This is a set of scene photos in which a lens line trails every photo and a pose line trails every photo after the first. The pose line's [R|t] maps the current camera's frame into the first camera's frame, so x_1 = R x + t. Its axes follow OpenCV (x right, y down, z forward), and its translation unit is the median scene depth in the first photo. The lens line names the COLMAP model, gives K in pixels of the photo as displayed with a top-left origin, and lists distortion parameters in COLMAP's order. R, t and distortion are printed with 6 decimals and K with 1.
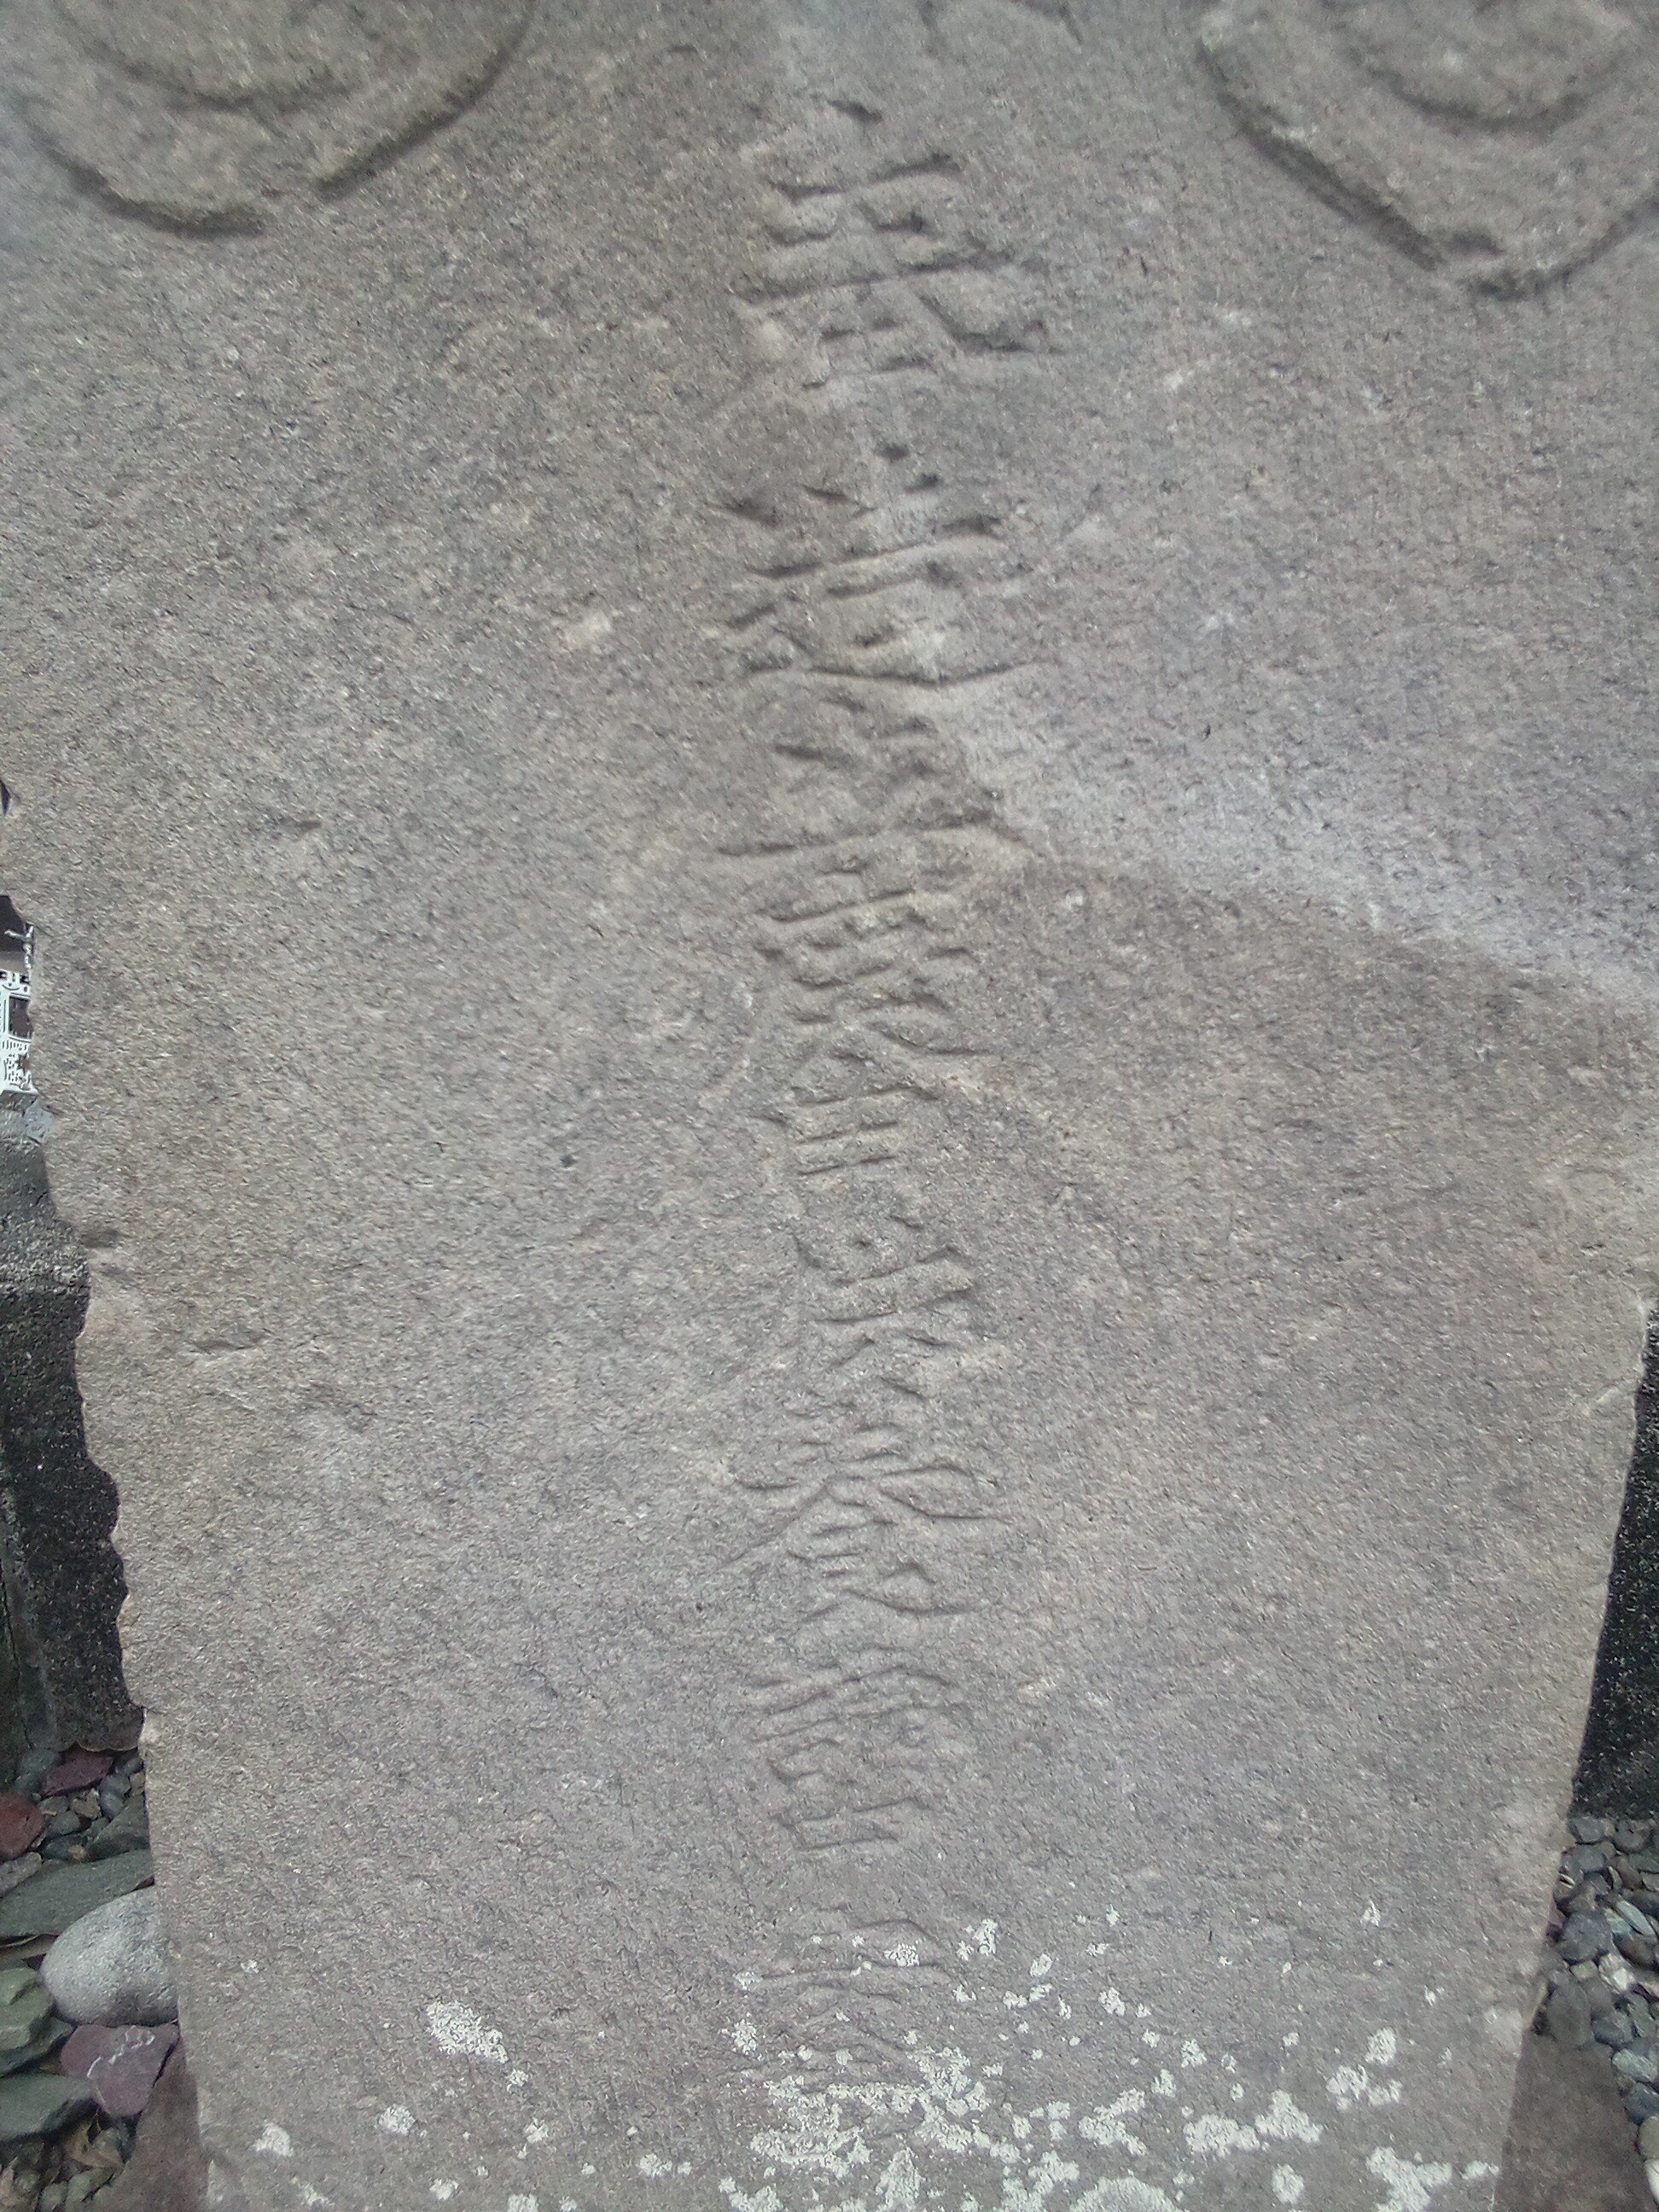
lens RADIAL K [[1841.5, 0, 843.8], [0, 1841.5, 1111.8], [0, 0, 1]] dist [0.048692, -0.015240]
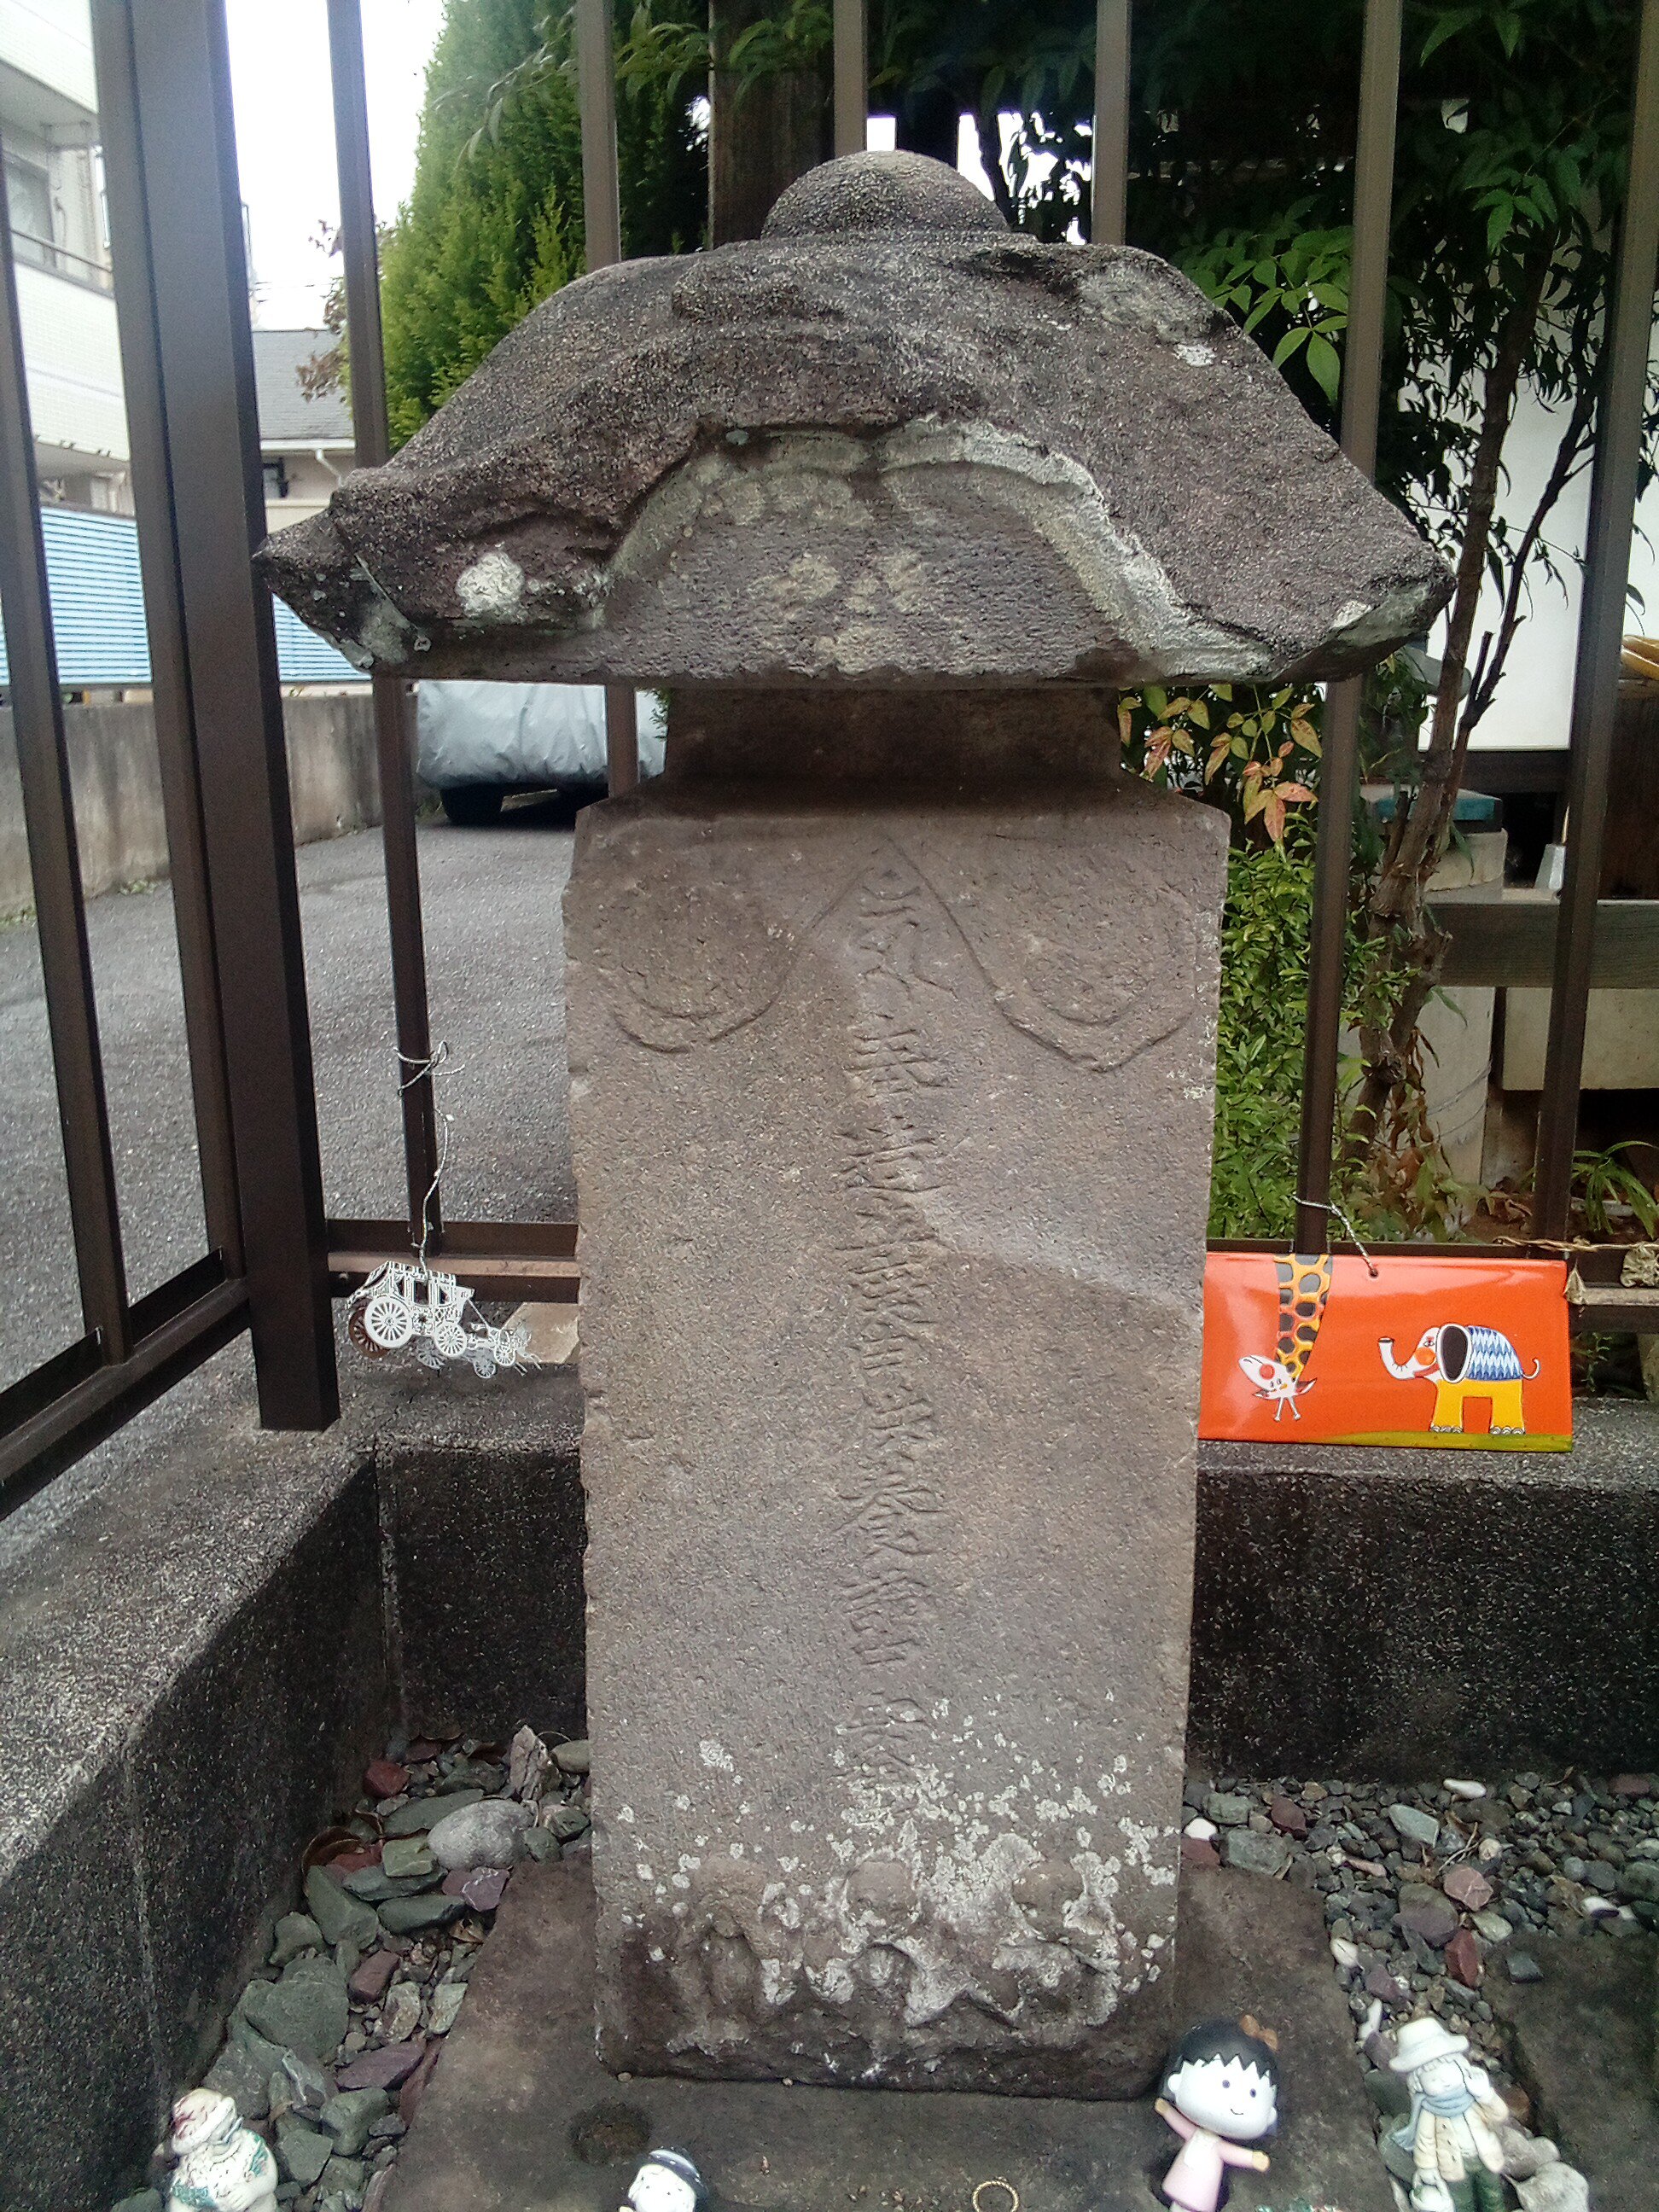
lens RADIAL K [[1841.5, 0, 852.6], [0, 1841.5, 1108.9], [0, 0, 1]] dist [0.048692, -0.015240]
pose [[0.999721, -0.000351, -0.023602, 0.019565], [-0.002743, 0.991388, -0.130926, 0.009697], [0.023445, 0.130955, 0.991111, -1.554789]]
